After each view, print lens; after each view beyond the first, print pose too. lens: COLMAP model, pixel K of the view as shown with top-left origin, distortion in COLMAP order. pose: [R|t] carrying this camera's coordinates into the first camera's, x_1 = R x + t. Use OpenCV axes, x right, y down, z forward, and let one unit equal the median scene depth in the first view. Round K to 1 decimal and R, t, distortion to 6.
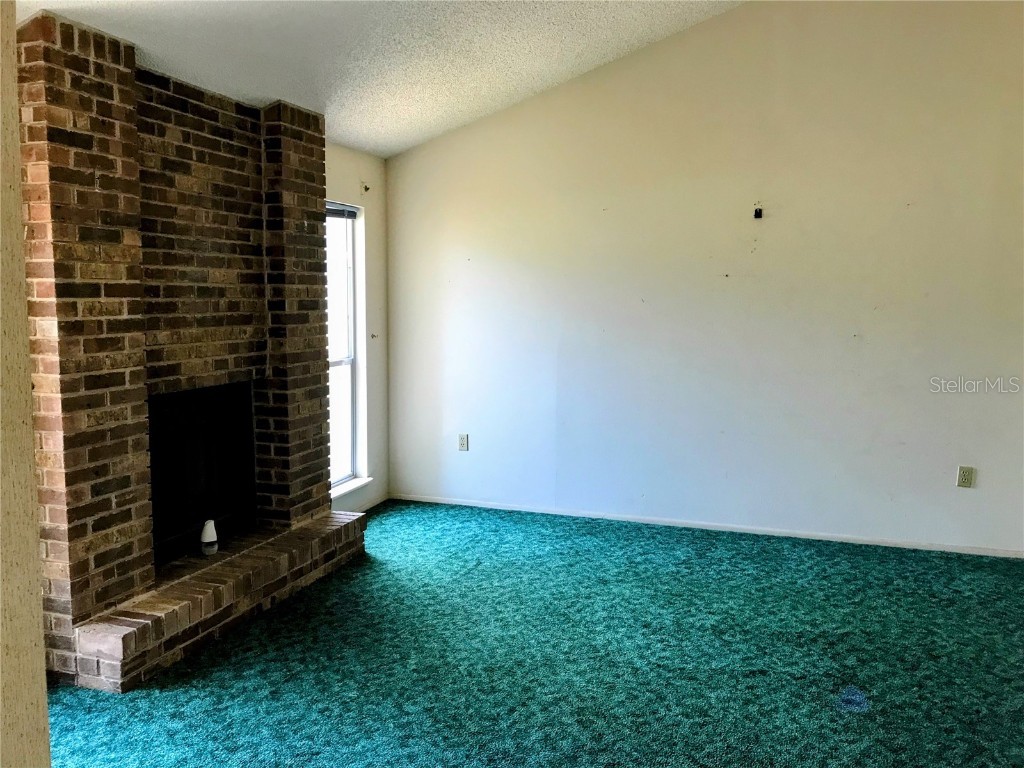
lens RADIAL K [[840.1, 0, 519.1], [0, 840.1, 384.9], [0, 0, 1]] dist [0.042060, -0.043199]
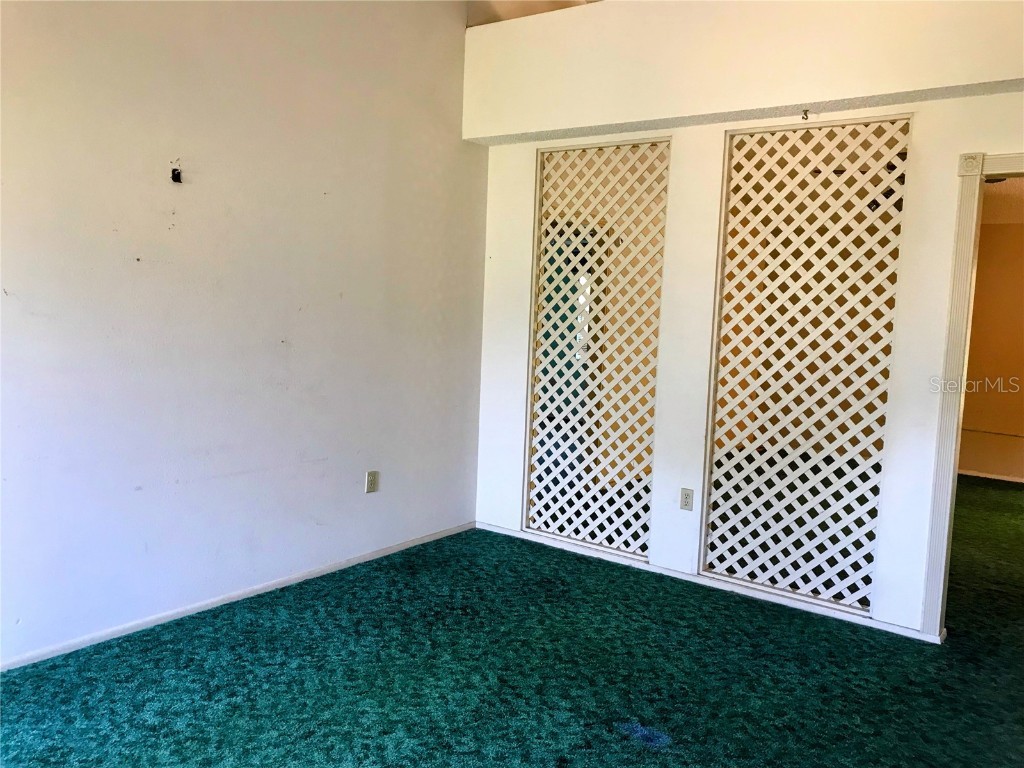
lens RADIAL K [[840.1, 0, 513.5], [0, 840.1, 381.0], [0, 0, 1]] dist [0.042060, -0.043199]
pose [[0.314596, -0.082216, 0.945658, -0.365903], [0.062961, 0.995855, 0.065635, -0.067559], [-0.947135, 0.038891, 0.318469, 0.582128]]
